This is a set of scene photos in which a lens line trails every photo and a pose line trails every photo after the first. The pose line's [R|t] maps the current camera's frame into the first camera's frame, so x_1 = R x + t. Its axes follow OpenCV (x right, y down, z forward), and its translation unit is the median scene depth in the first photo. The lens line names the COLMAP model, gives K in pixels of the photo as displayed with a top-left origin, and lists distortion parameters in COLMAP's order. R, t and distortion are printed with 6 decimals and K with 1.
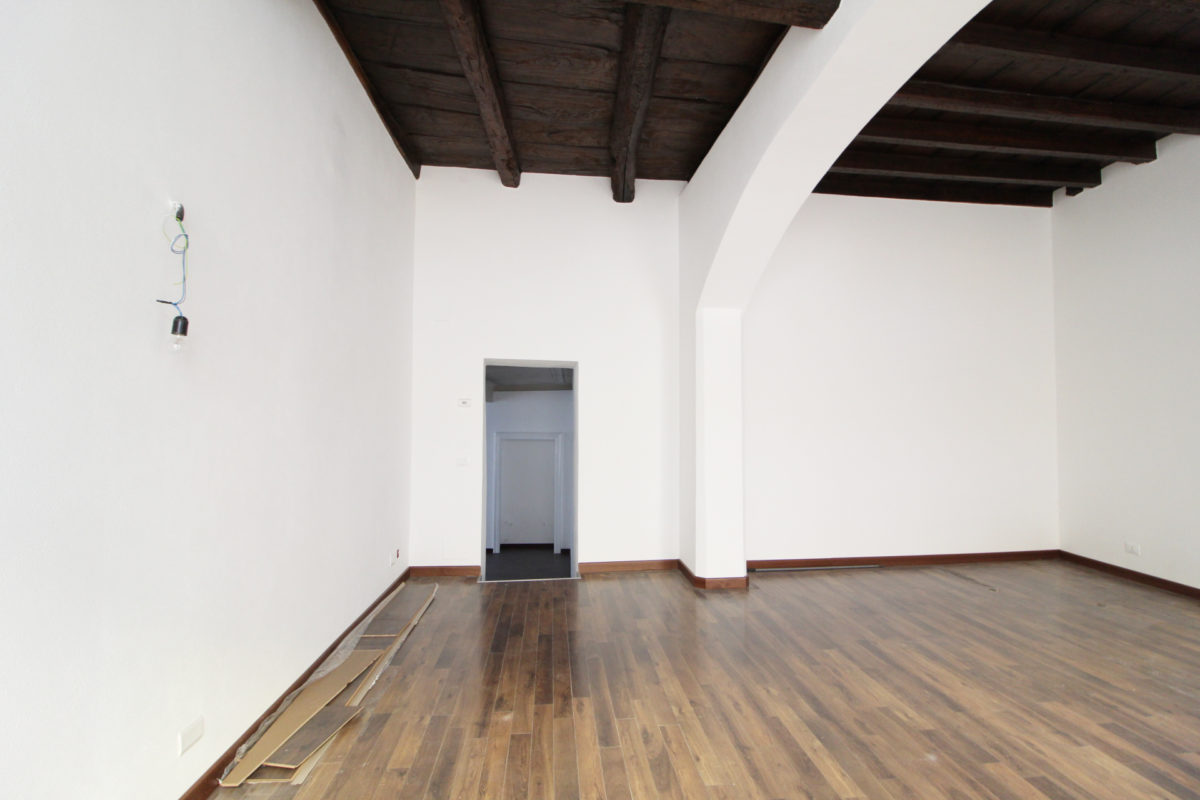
lens RADIAL K [[557.0, 0, 598.6], [0, 557.0, 398.0], [0, 0, 1]] dist [0.000228, -0.012308]
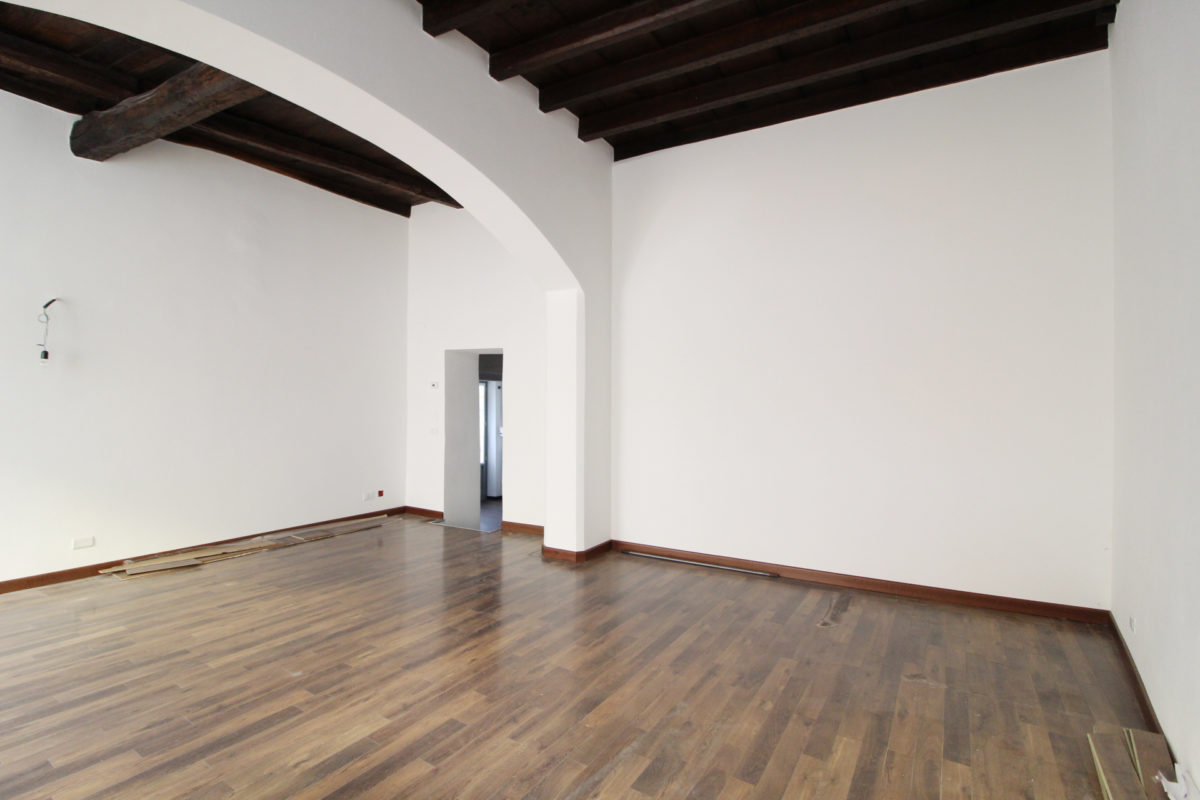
lens RADIAL K [[557.0, 0, 598.6], [0, 557.0, 398.0], [0, 0, 1]] dist [0.000228, -0.012308]
pose [[0.796224, 0.000964, -0.605001, 1.569470], [0.020871, 0.999360, 0.029060, 0.017532], [0.604642, -0.035765, 0.795694, 0.377958]]
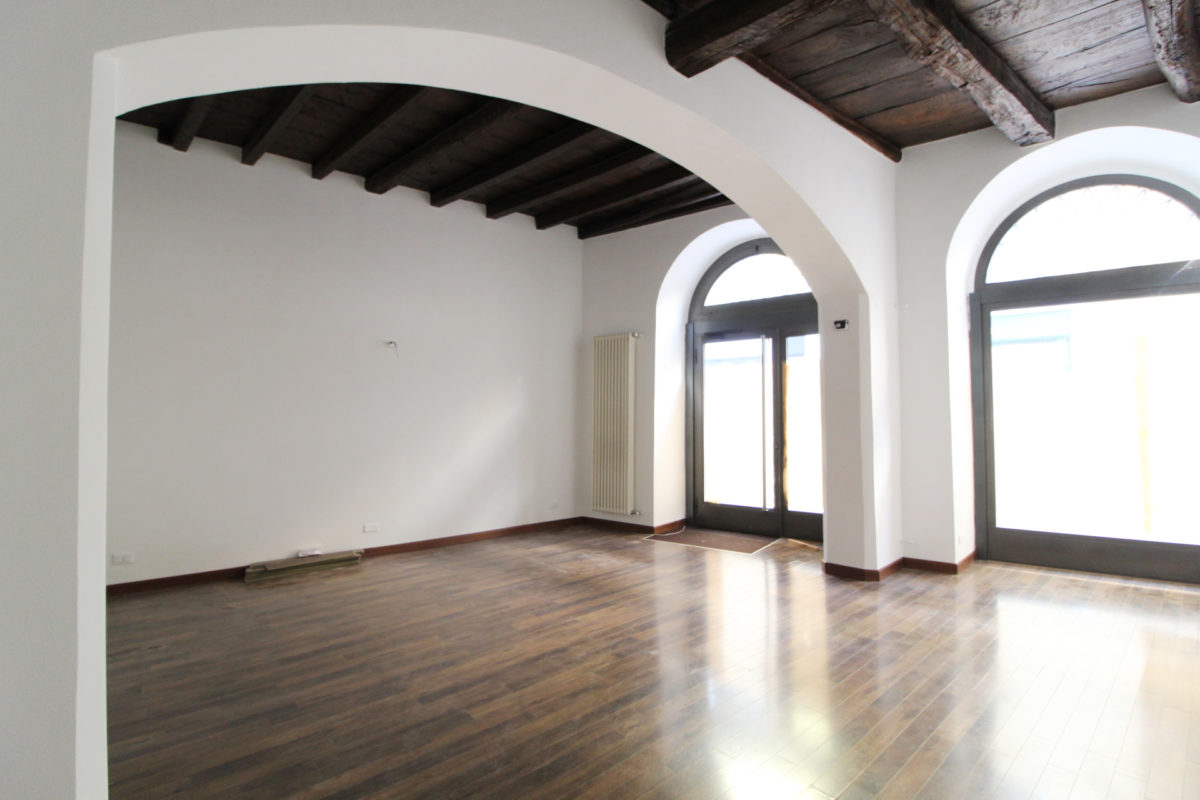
lens RADIAL K [[557.0, 0, 598.6], [0, 557.0, 398.0], [0, 0, 1]] dist [0.000228, -0.012308]
pose [[-0.593748, 0.021185, 0.804372, -0.386845], [-0.027054, 0.998563, -0.046270, 0.062526], [-0.804196, -0.049234, -0.592321, 1.662095]]
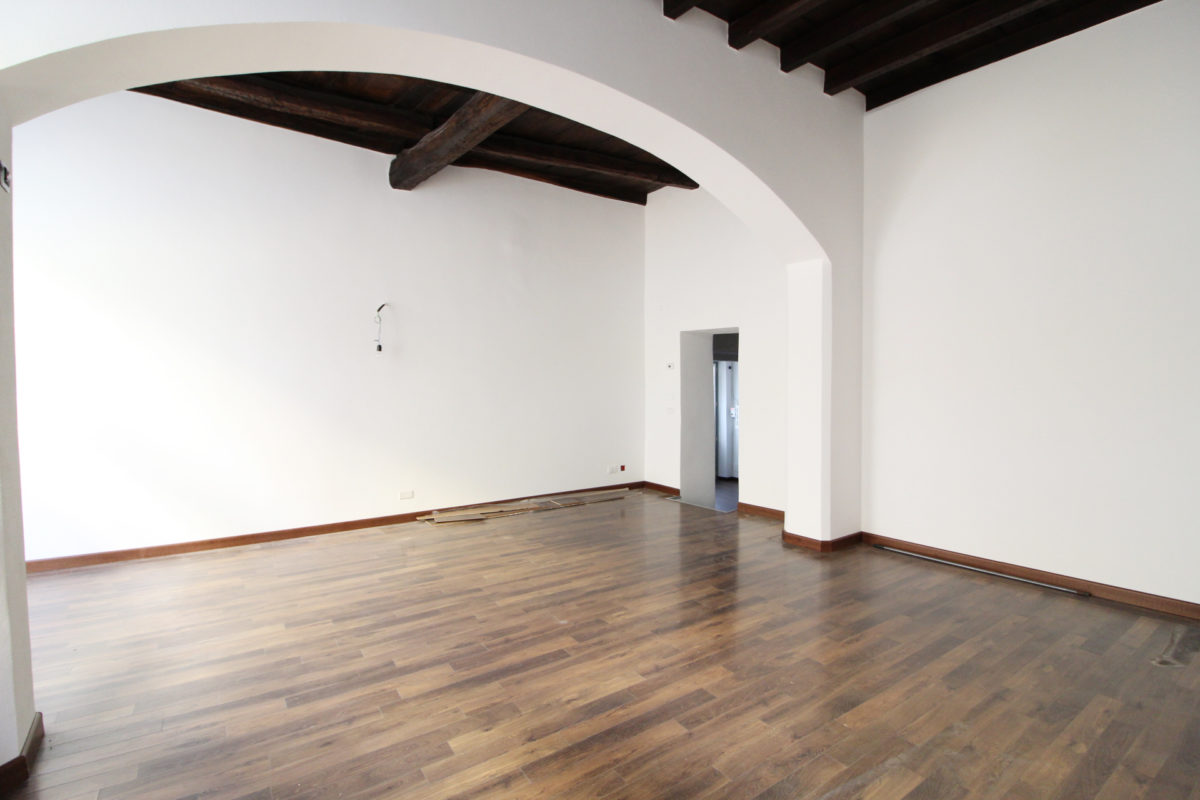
lens RADIAL K [[557.0, 0, 598.6], [0, 557.0, 398.0], [0, 0, 1]] dist [0.000228, -0.012308]
pose [[0.495629, 0.023876, -0.868206, 1.545745], [0.040521, 0.997898, 0.050574, 0.019877], [0.867589, -0.060247, 0.493619, 0.354003]]
